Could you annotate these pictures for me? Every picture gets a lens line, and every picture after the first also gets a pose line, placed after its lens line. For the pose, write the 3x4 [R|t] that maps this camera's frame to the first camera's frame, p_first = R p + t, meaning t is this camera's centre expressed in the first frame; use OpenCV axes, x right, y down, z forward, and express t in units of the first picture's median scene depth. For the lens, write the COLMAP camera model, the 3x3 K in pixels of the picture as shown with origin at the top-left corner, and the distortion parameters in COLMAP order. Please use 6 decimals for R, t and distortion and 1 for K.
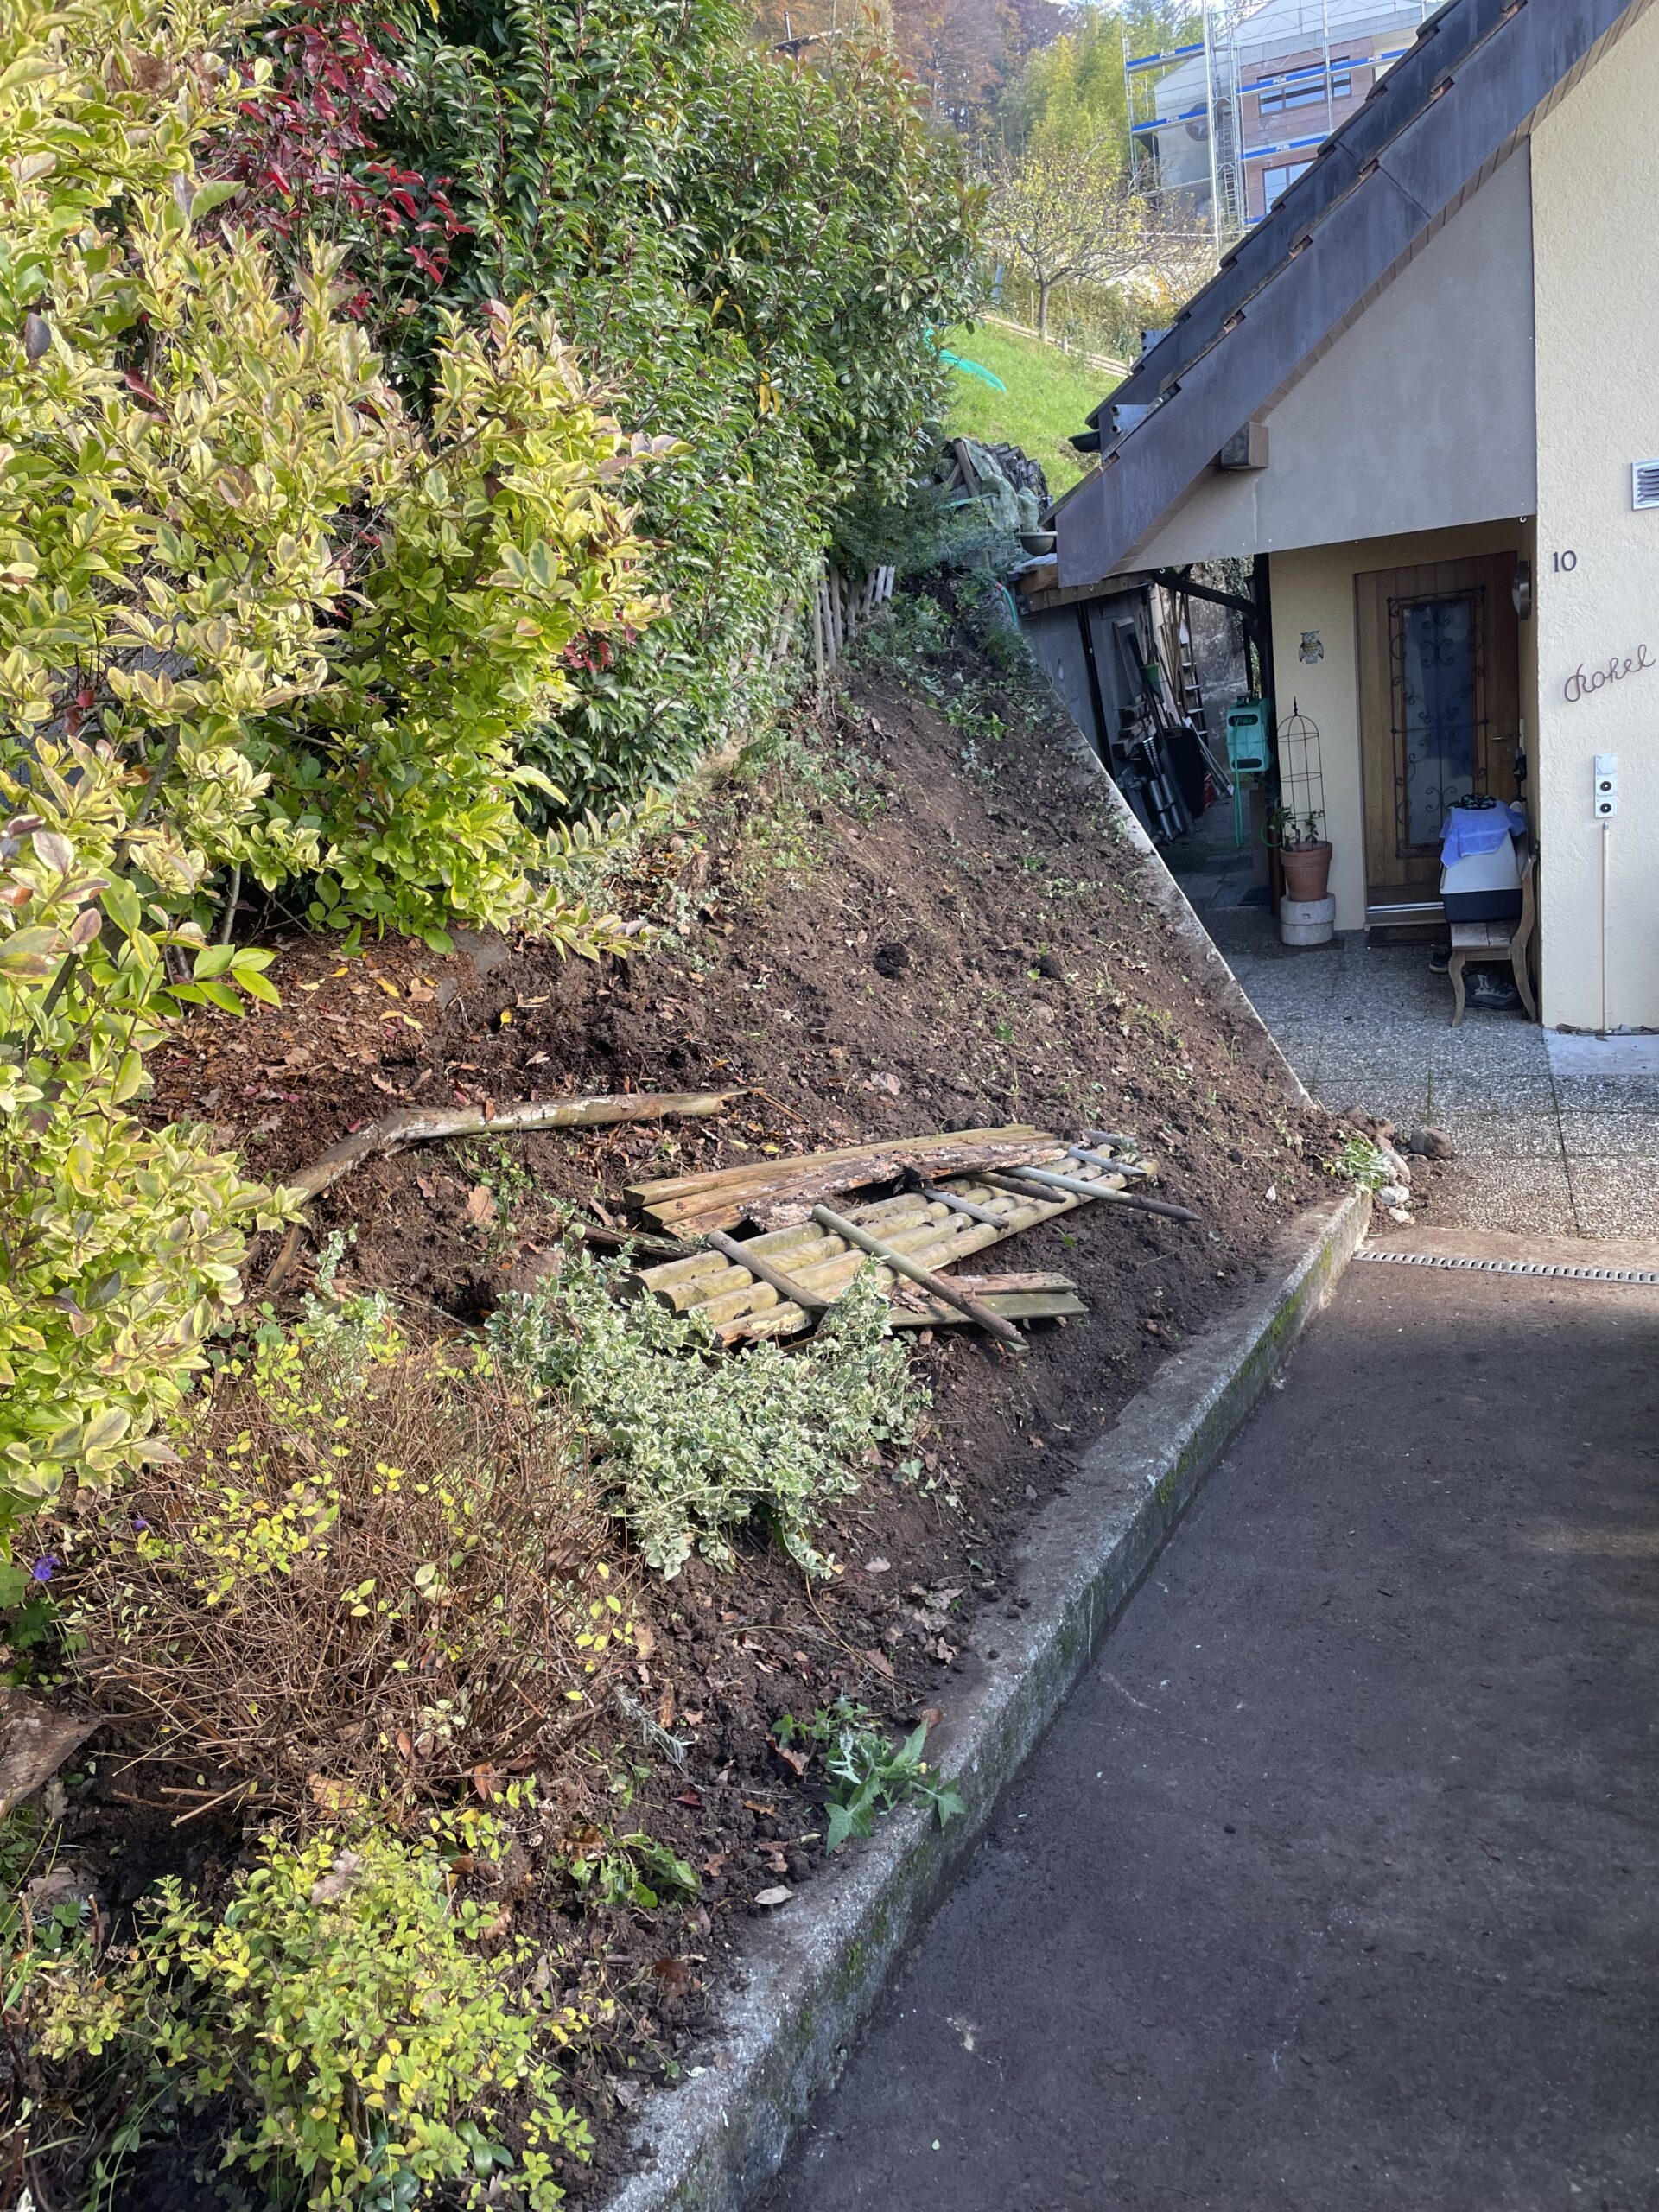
lens RADIAL K [[1615.7, 0, 827.9], [0, 1615.7, 1034.5], [0, 0, 1]] dist [0.093428, -0.104698]
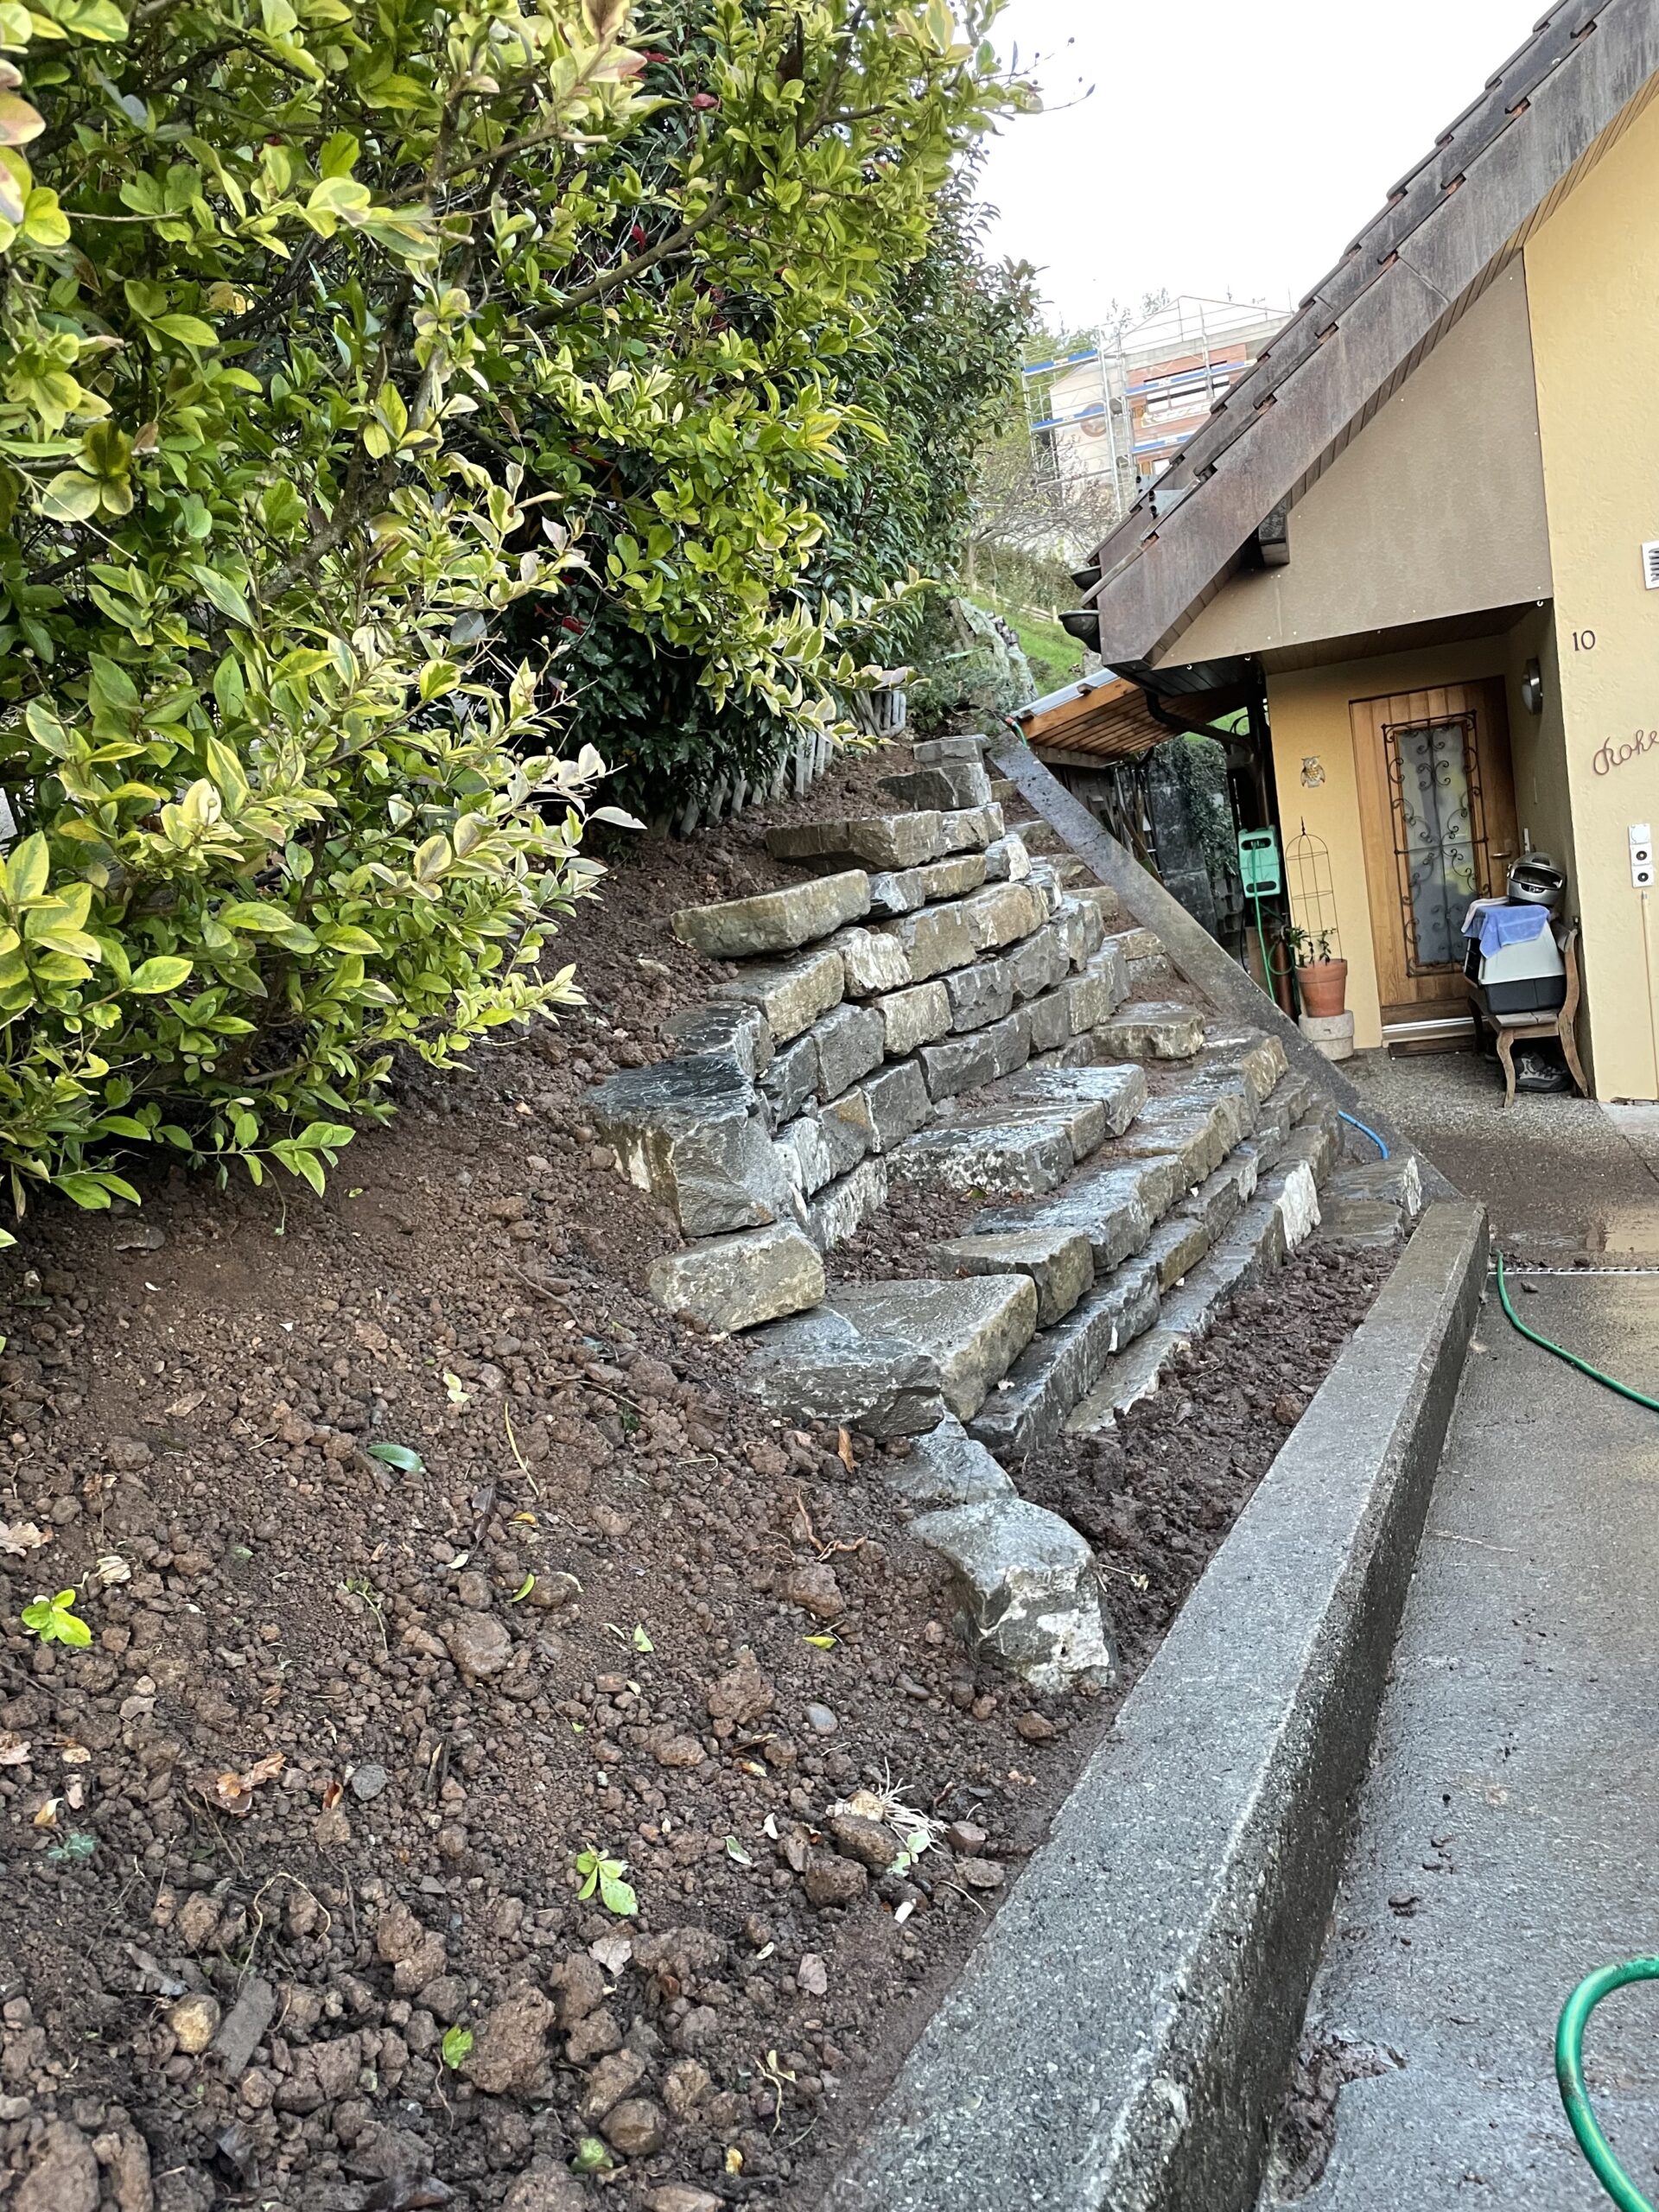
lens RADIAL K [[1595.0, 0, 825.1], [0, 1595.0, 1095.8], [0, 0, 1]] dist [0.087548, -0.107089]
pose [[0.998042, -0.024403, 0.057588, -0.084625], [0.032215, 0.989782, -0.138899, 0.110499], [-0.053610, 0.140482, 0.988631, 0.055239]]
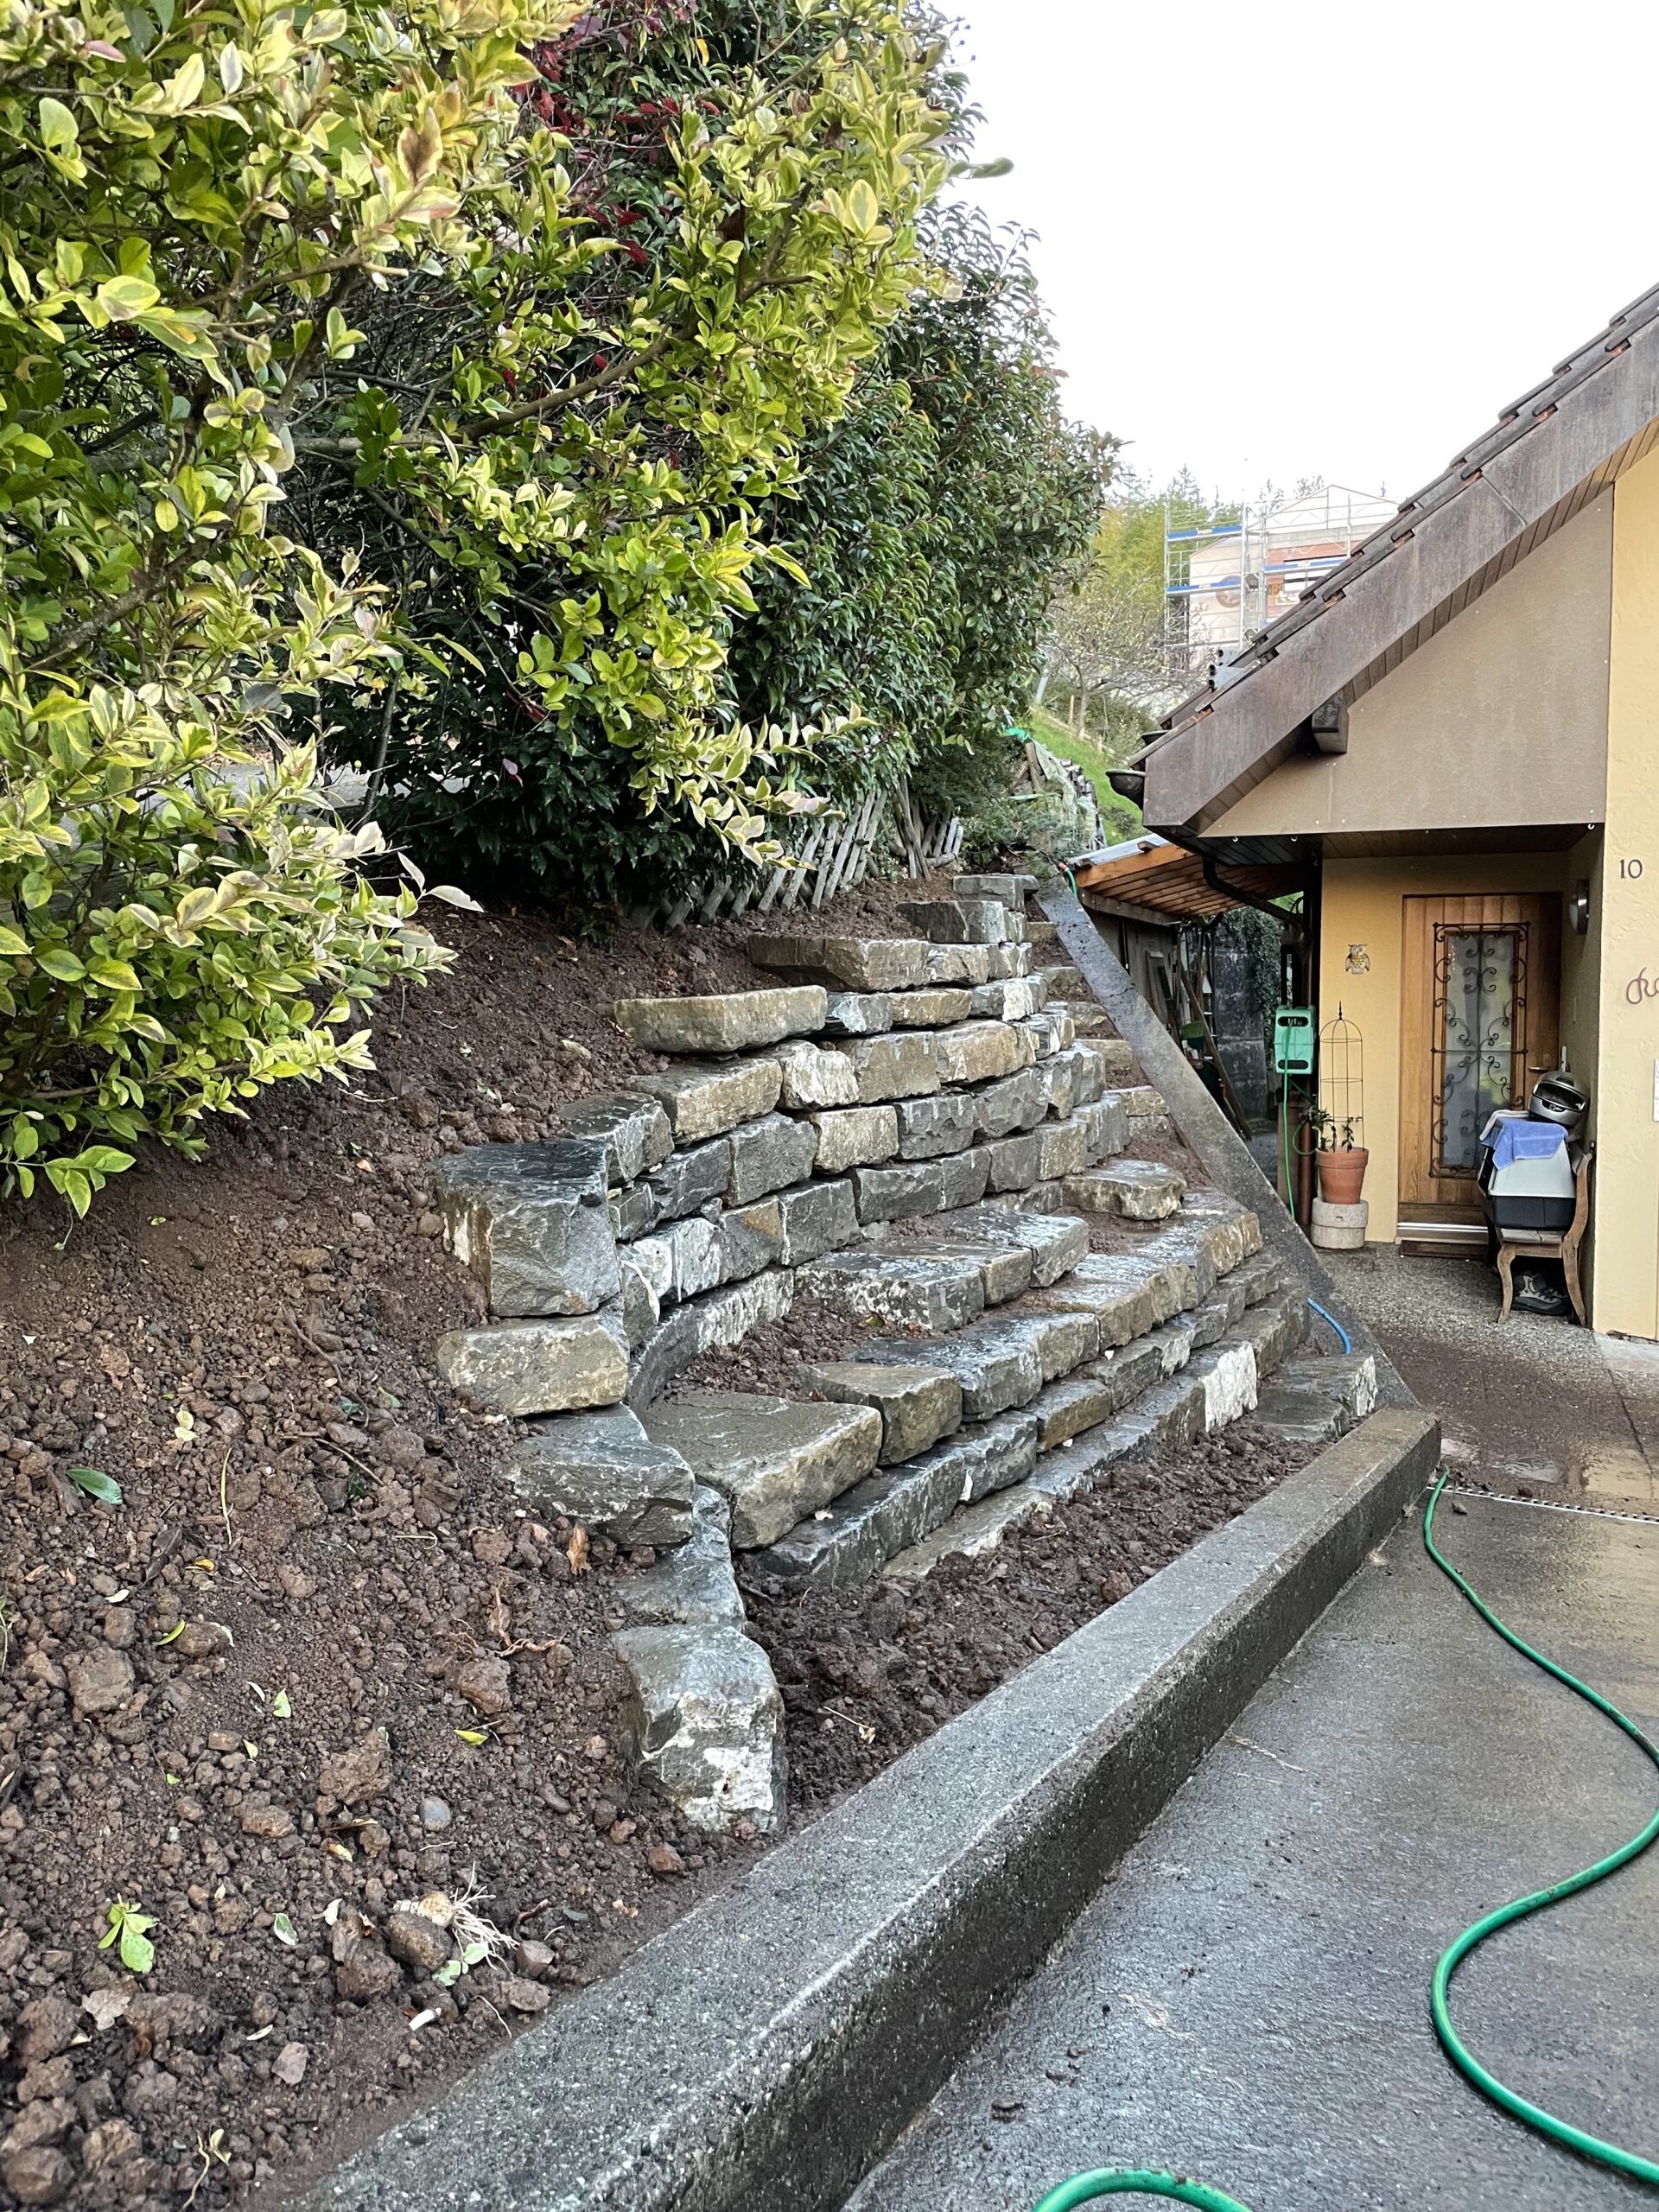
lens RADIAL K [[1595.0, 0, 825.1], [0, 1595.0, 1095.8], [0, 0, 1]] dist [0.087548, -0.107089]
pose [[0.991810, 0.127377, 0.009329, -0.039663], [-0.122844, 0.971400, -0.203202, 0.107895], [-0.034945, 0.200392, 0.979092, 0.049234]]
